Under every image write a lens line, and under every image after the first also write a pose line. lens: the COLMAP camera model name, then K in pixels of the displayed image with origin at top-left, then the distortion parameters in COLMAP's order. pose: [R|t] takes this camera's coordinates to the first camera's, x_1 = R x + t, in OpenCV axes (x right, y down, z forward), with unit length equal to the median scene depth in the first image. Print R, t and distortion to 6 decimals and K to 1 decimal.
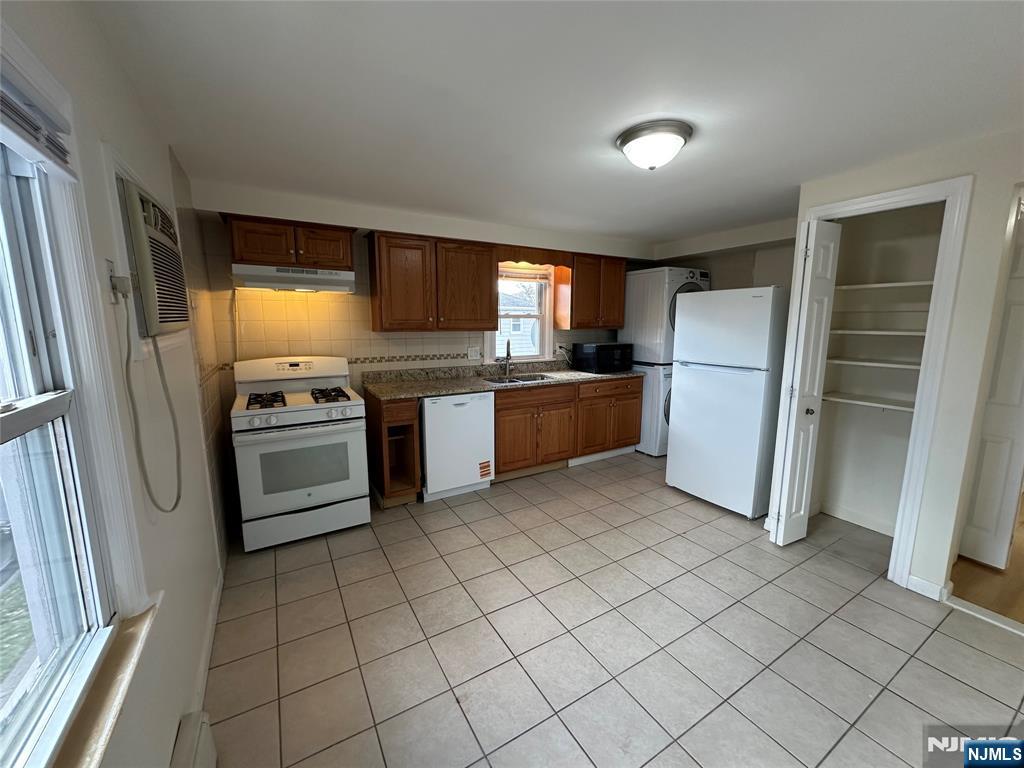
lens RADIAL K [[407.4, 0, 512.9], [0, 407.4, 382.6], [0, 0, 1]] dist [0.001297, 0.000031]
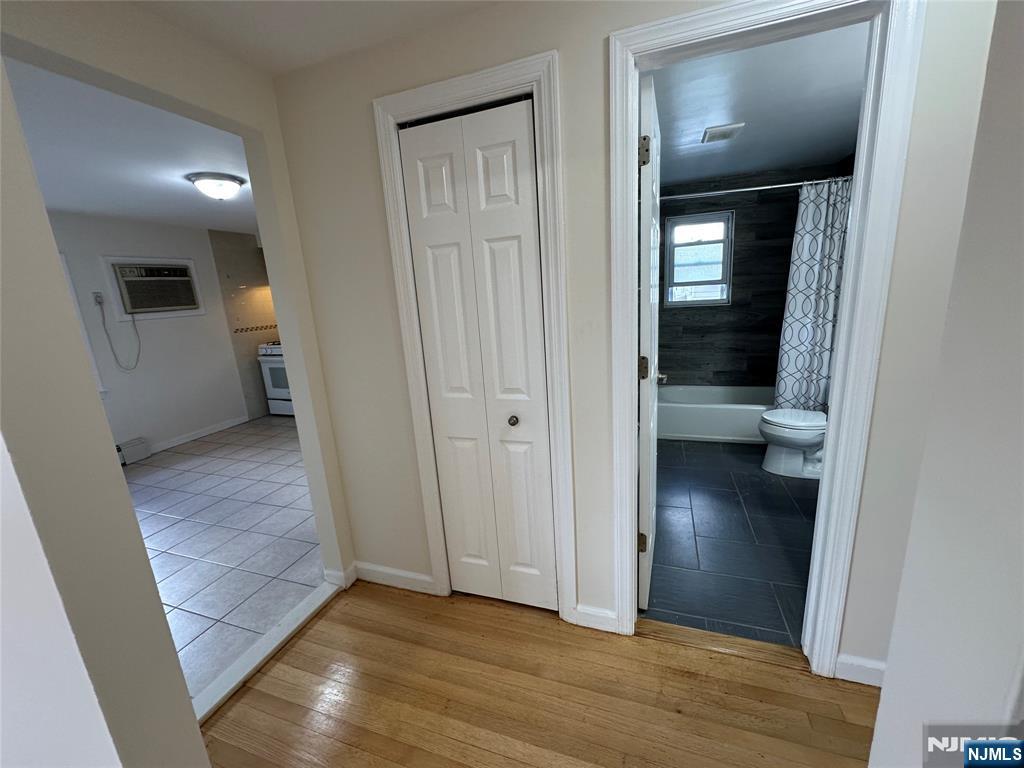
lens RADIAL K [[407.4, 0, 508.1], [0, 407.4, 383.2], [0, 0, 1]] dist [0.001297, 0.000031]
pose [[0.635688, 0.130915, -0.760764, 1.359564], [-0.057246, 0.990796, 0.122665, -0.051800], [0.769820, -0.034426, 0.637332, 0.493823]]
